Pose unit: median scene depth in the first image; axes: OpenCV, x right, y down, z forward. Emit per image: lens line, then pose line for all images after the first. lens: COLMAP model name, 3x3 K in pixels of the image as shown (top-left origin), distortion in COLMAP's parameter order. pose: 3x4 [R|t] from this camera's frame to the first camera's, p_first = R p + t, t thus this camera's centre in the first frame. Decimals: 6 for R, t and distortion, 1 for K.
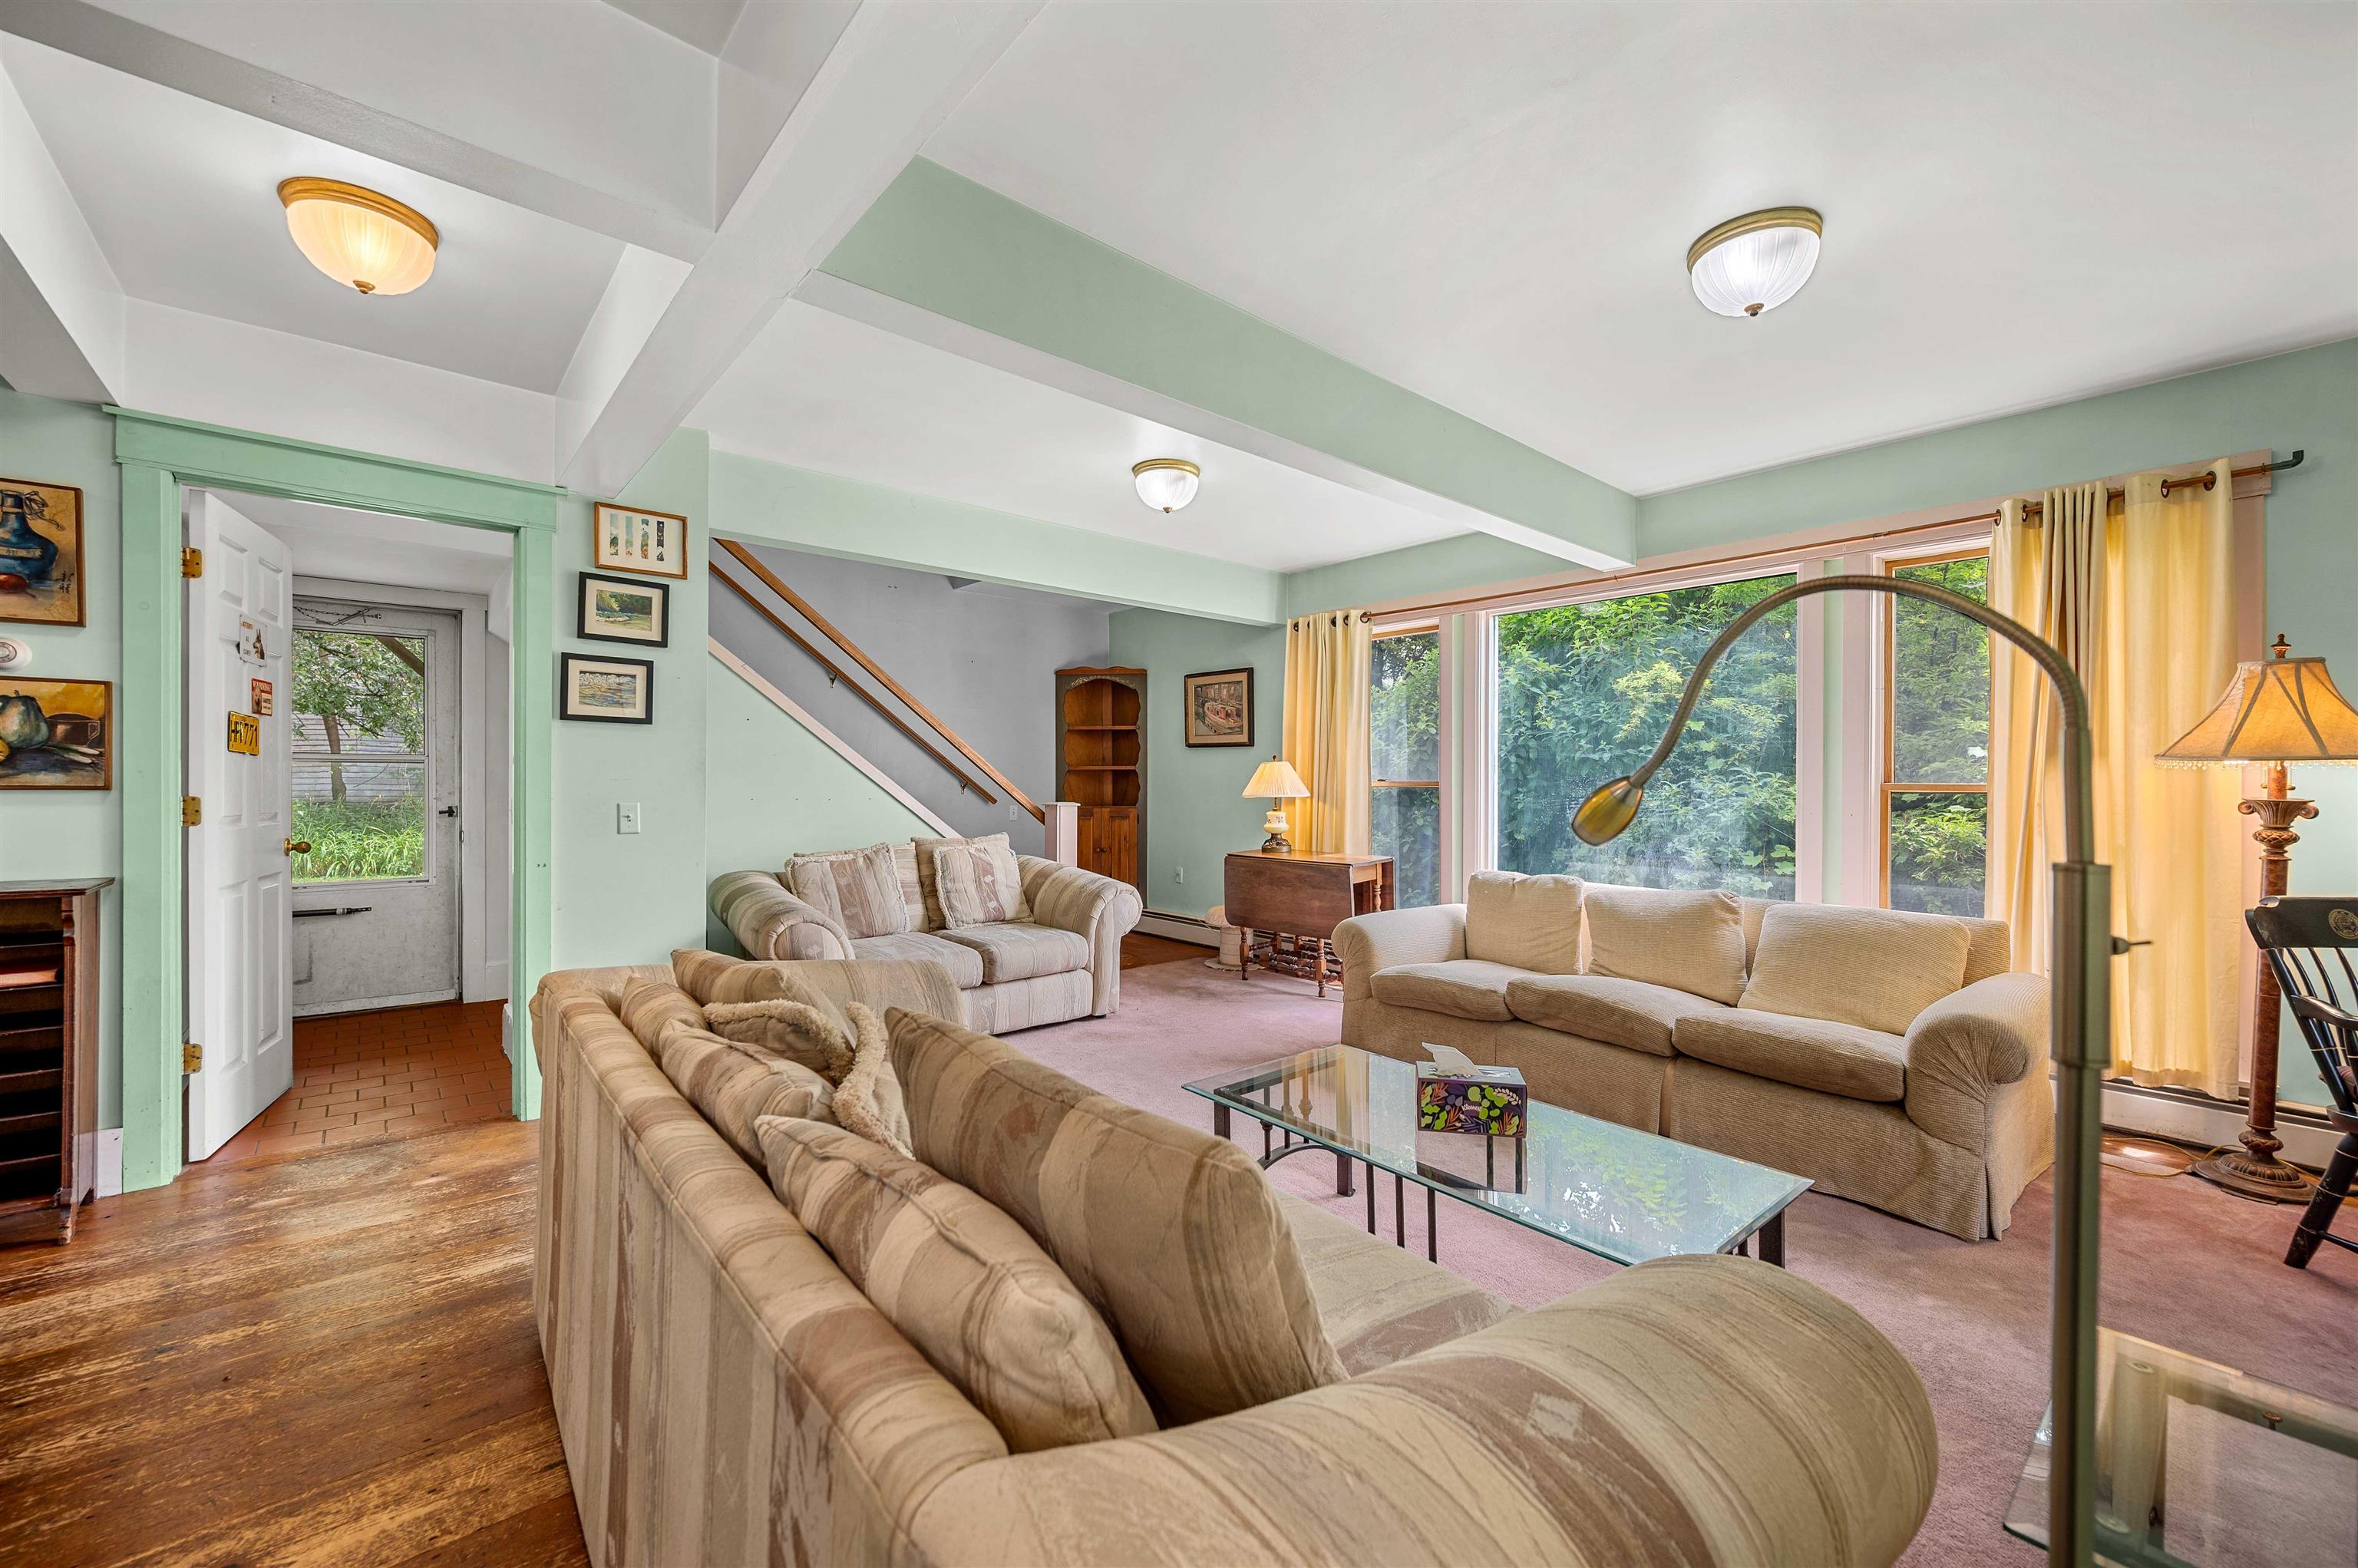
lens RADIAL K [[941.0, 0, 1117.7], [0, 941.0, 797.8], [0, 0, 1]] dist [-0.002266, 0.000256]
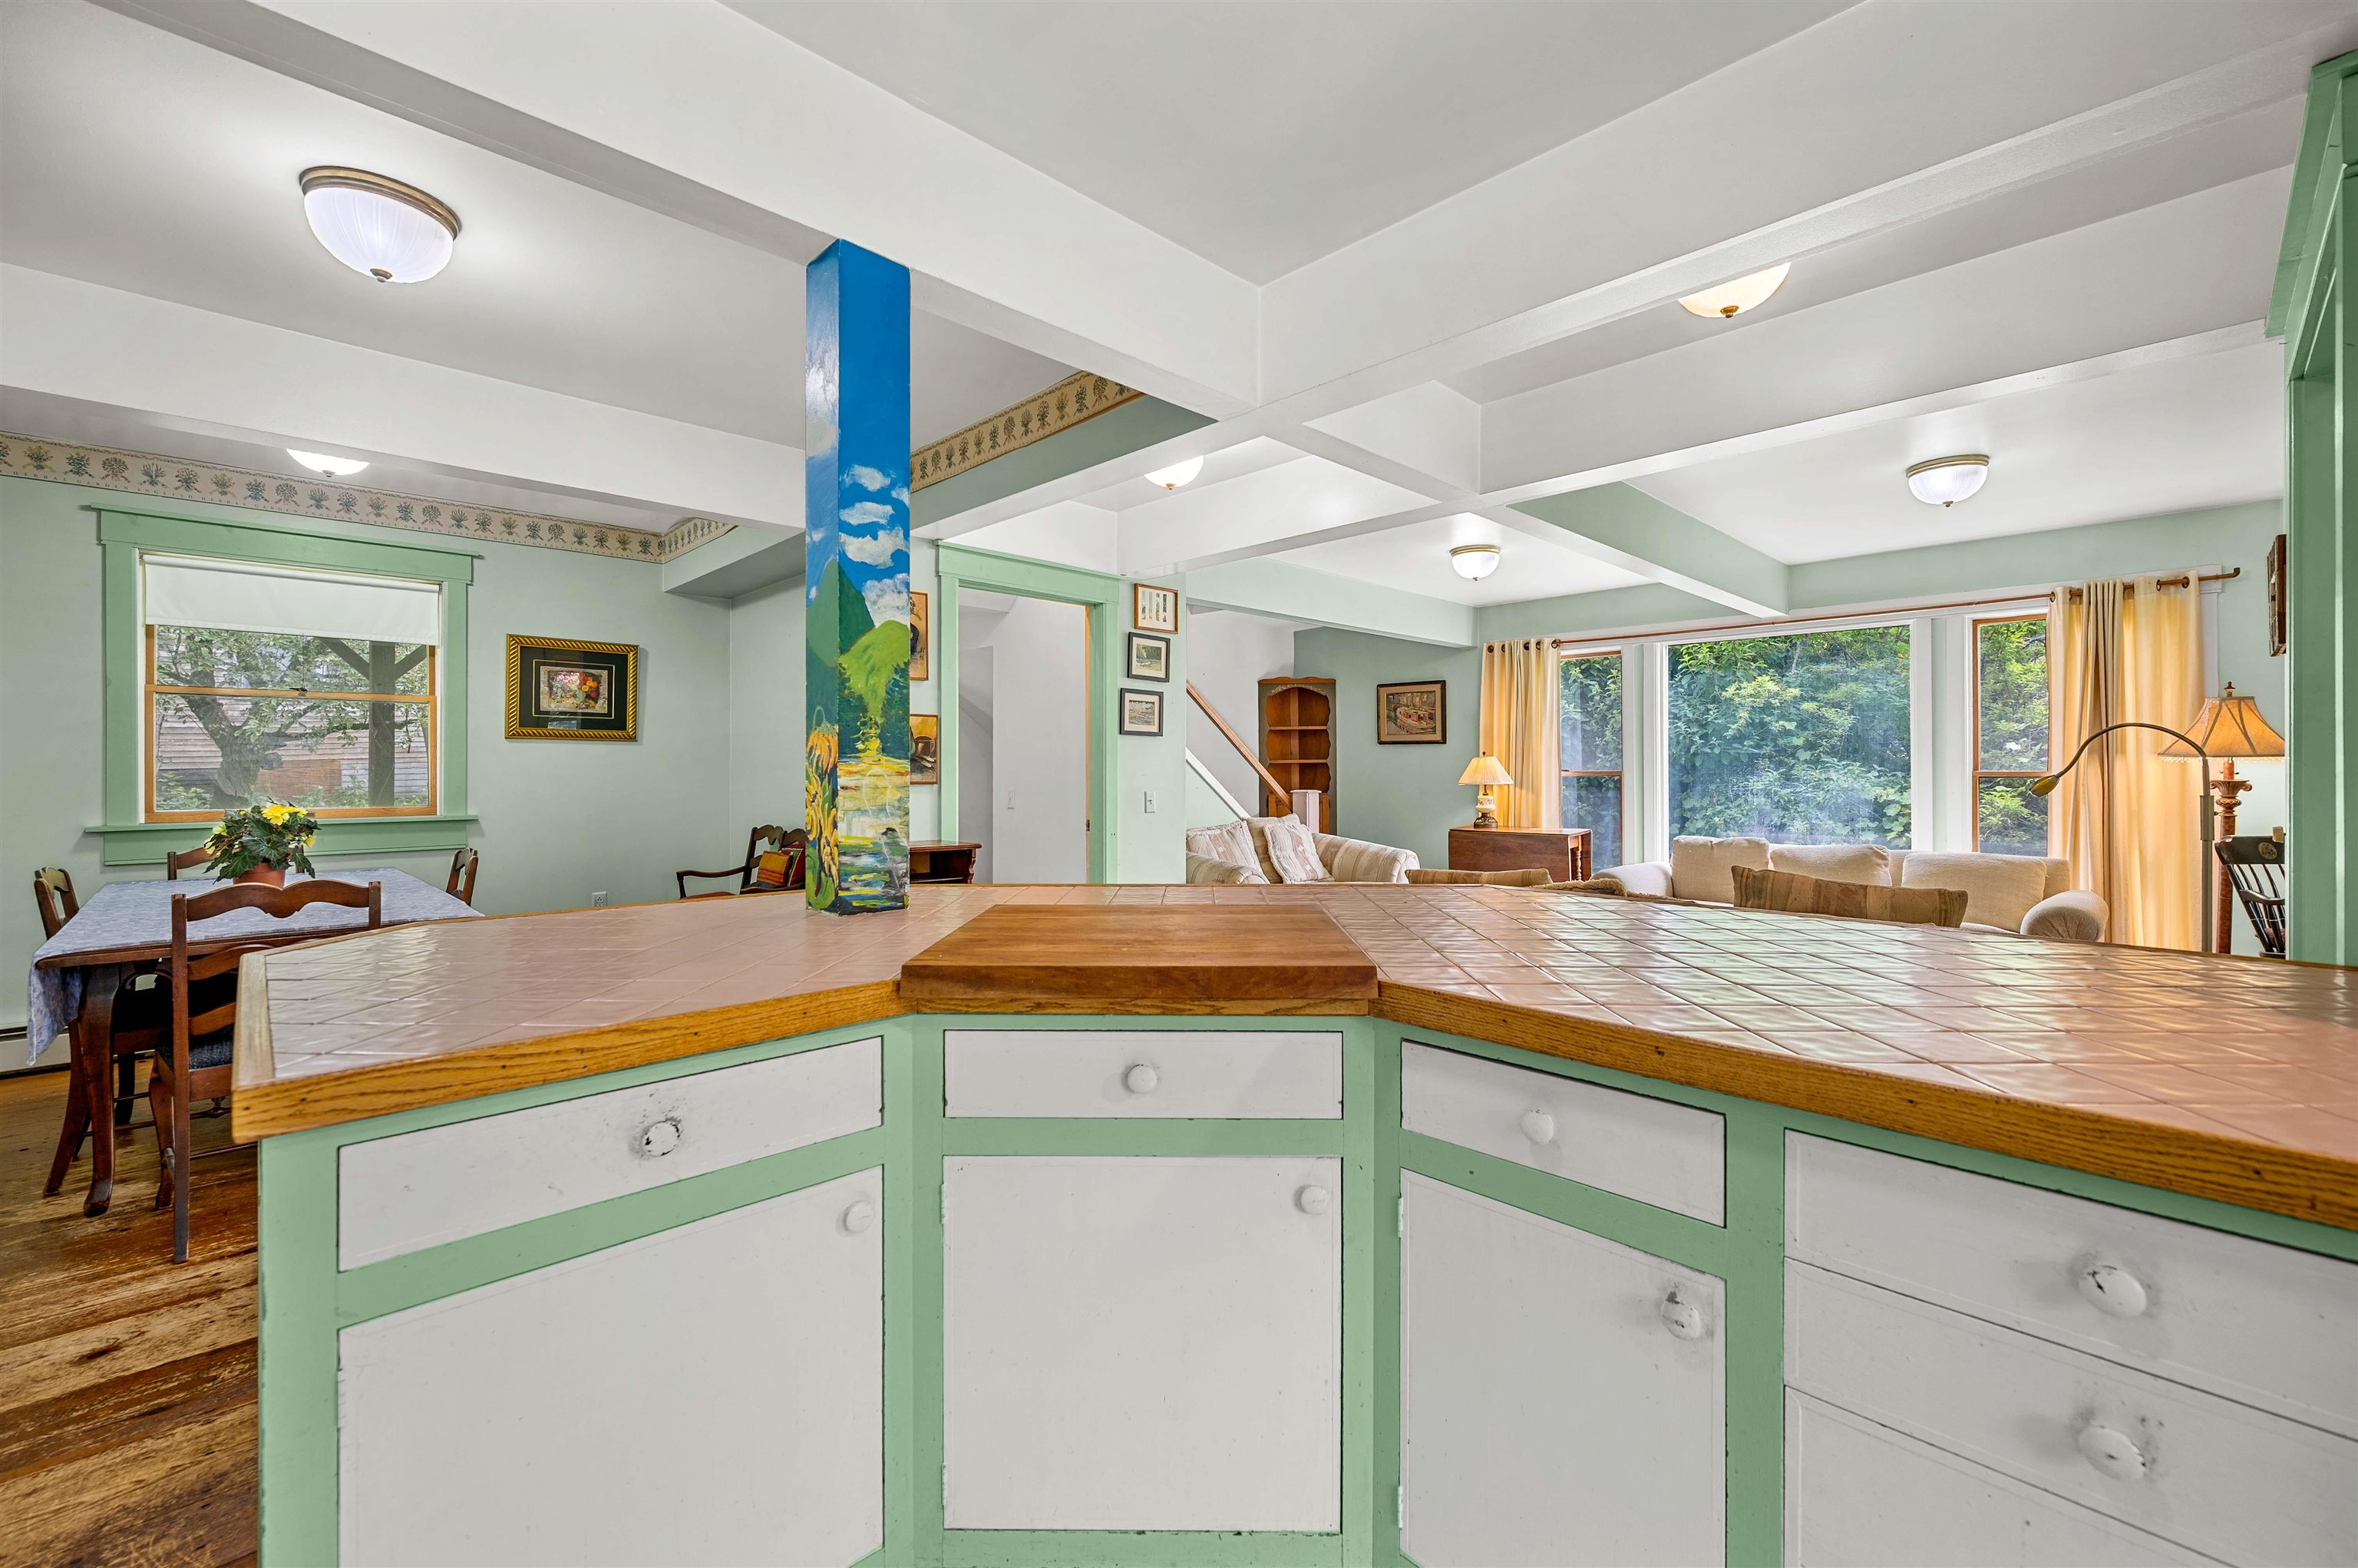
lens RADIAL K [[941.0, 0, 1174.2], [0, 941.0, 782.5], [0, 0, 1]] dist [-0.002266, 0.000256]
pose [[0.998549, -0.008020, 0.053242, -0.418361], [0.008320, 0.999951, -0.005410, 0.000325], [-0.053196, 0.005845, 0.998567, -0.327021]]
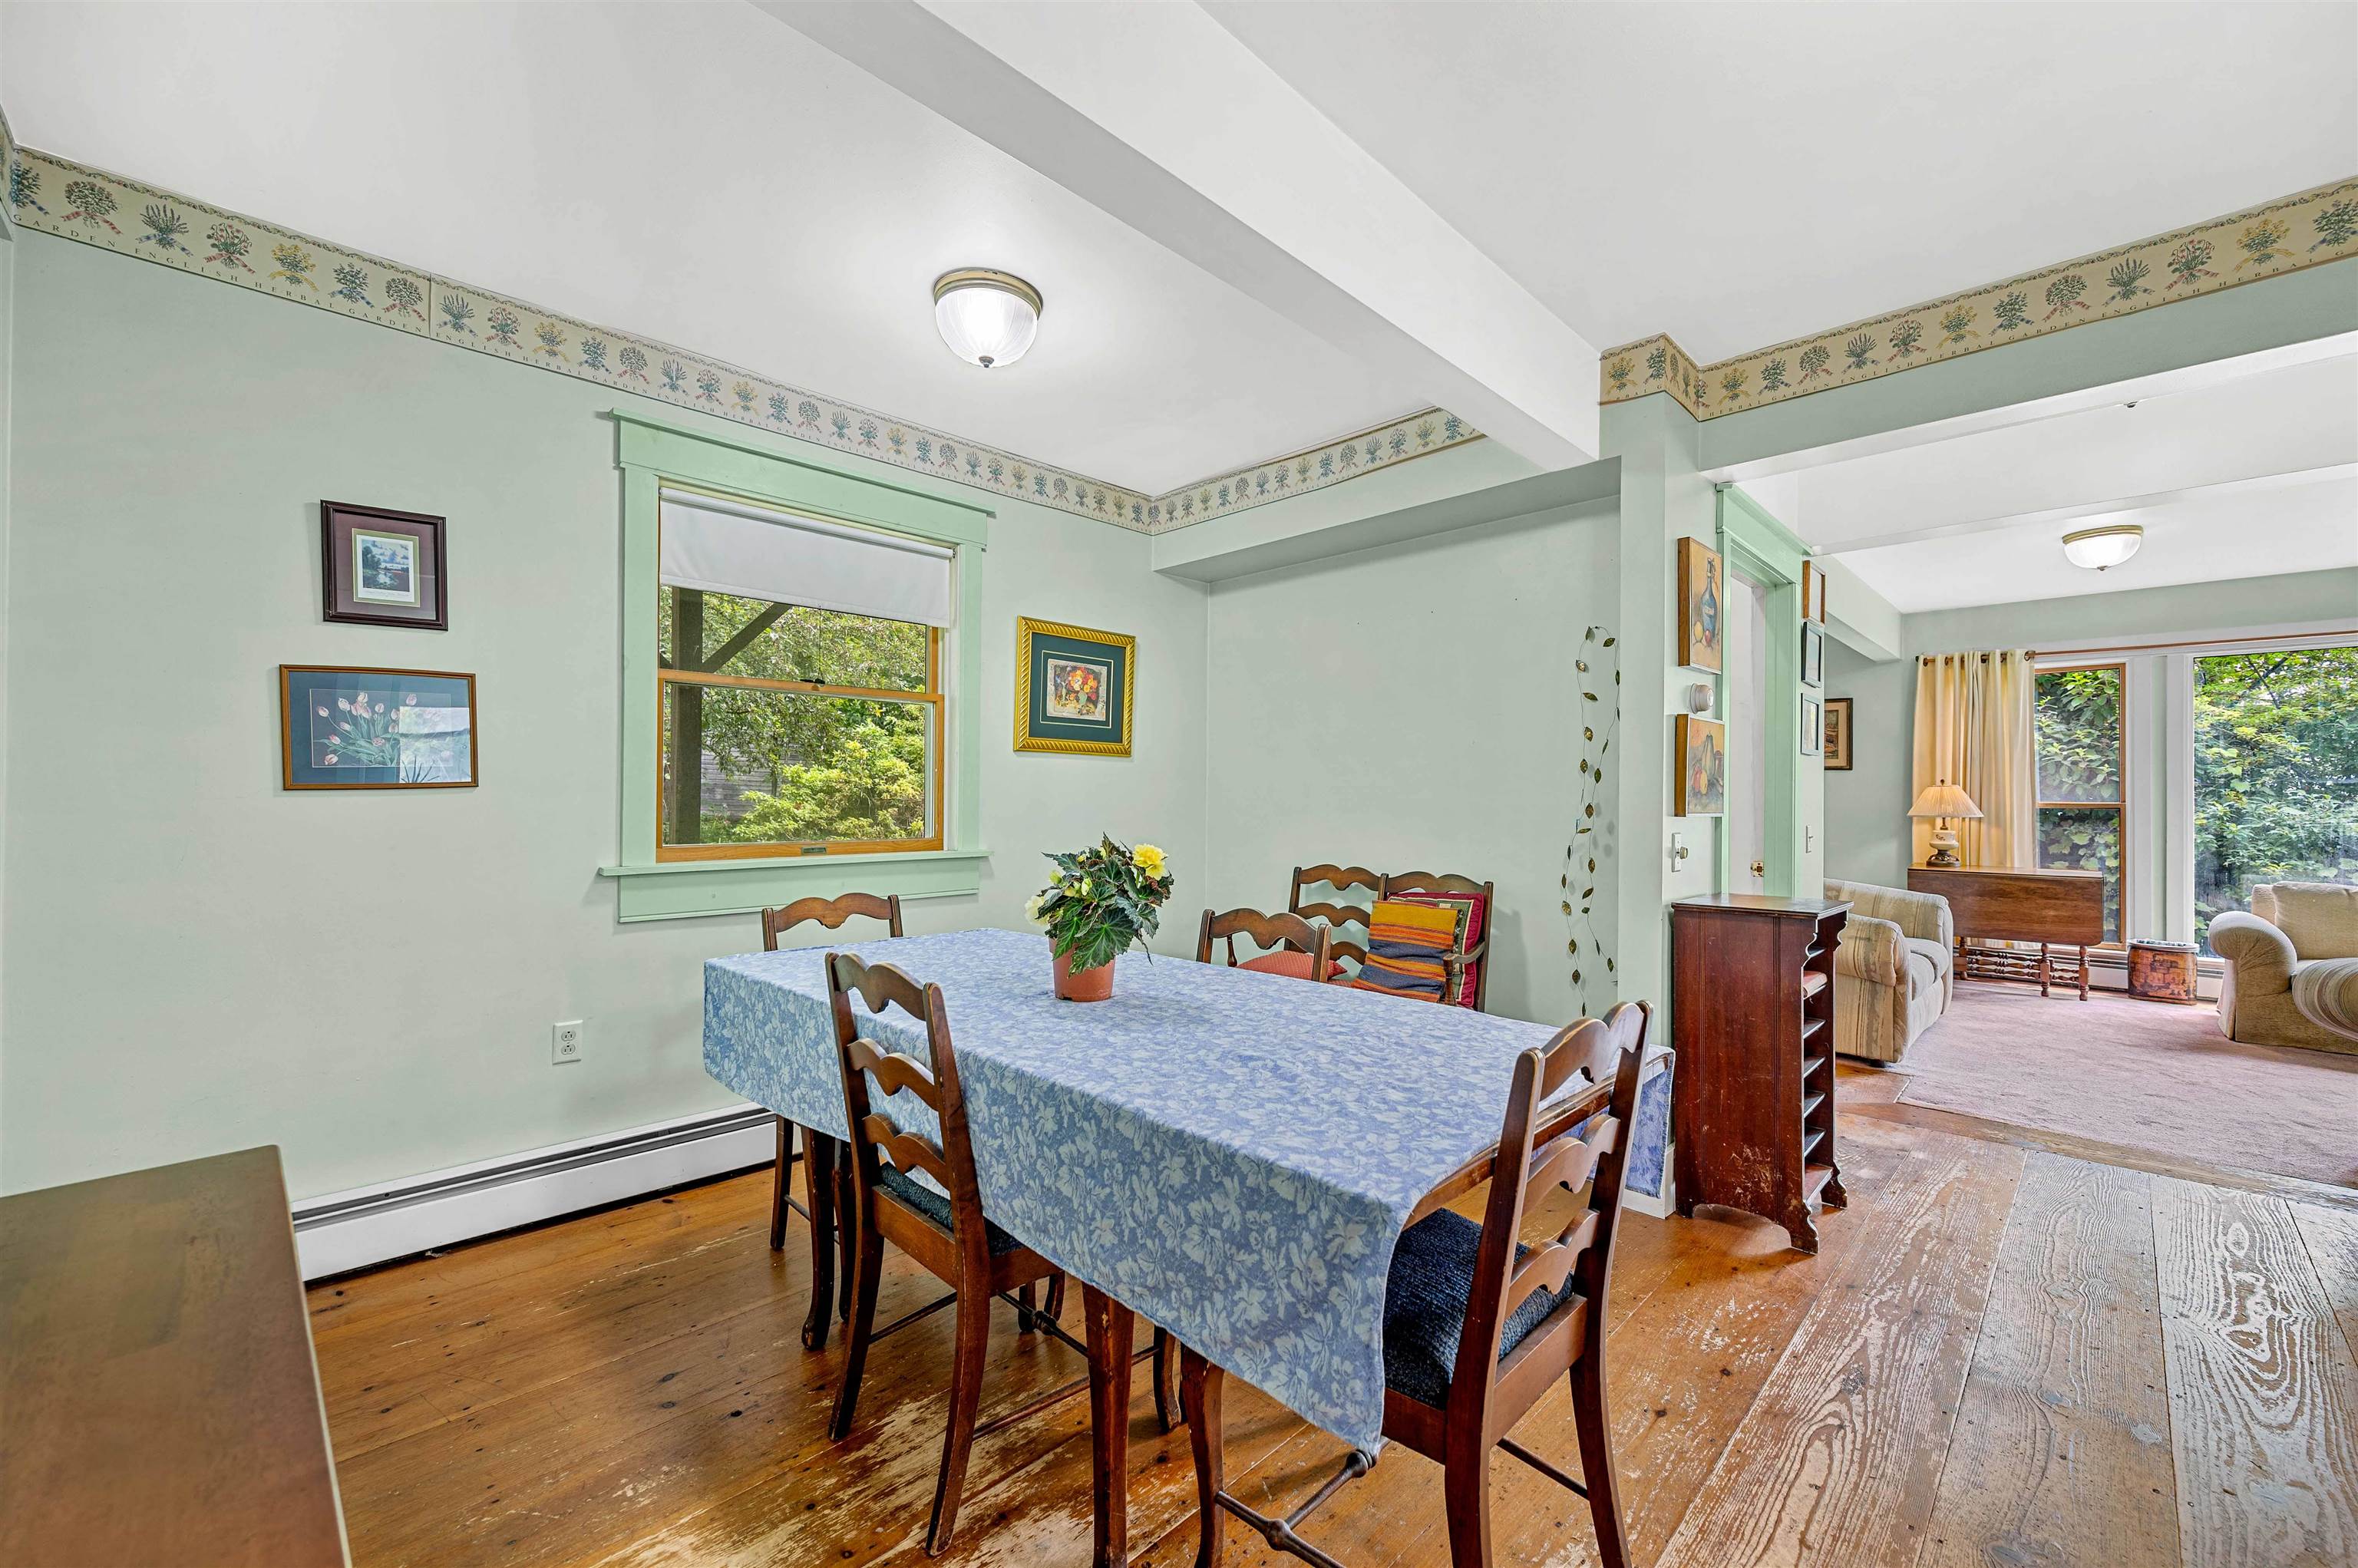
lens RADIAL K [[941.0, 0, 1241.1], [0, 941.0, 804.0], [0, 0, 1]] dist [-0.002266, 0.000256]
pose [[0.998051, -0.001024, 0.062396, -0.945741], [0.001747, 0.999932, -0.011543, -0.005562], [-0.062380, 0.011629, 0.997985, -0.068042]]
